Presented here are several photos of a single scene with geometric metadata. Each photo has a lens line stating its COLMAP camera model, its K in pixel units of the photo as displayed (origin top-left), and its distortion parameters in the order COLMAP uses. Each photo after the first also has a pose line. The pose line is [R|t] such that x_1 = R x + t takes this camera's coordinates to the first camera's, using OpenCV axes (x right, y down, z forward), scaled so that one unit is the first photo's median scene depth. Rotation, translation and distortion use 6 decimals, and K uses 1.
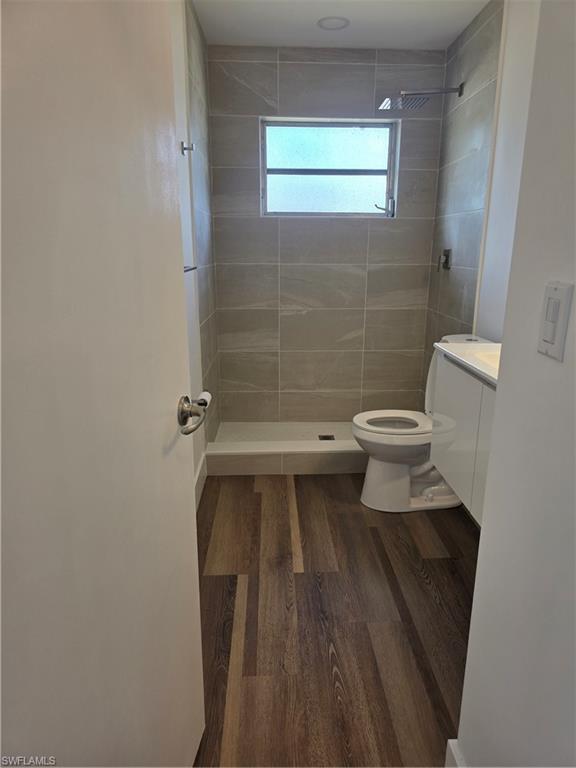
lens RADIAL K [[514.0, 0, 290.8], [0, 514.0, 385.9], [0, 0, 1]] dist [0.042420, -0.038799]
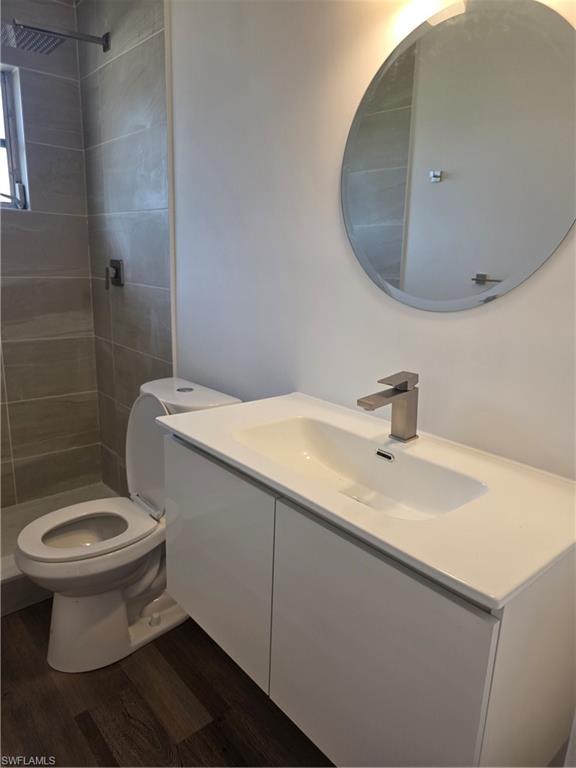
lens RADIAL K [[514.0, 0, 290.8], [0, 514.0, 385.9], [0, 0, 1]] dist [0.042420, -0.038799]
pose [[0.779134, -0.127731, 0.613706, 0.020014], [0.129583, 0.990692, 0.041680, -0.088454], [-0.613317, 0.047051, 0.788434, 0.287198]]
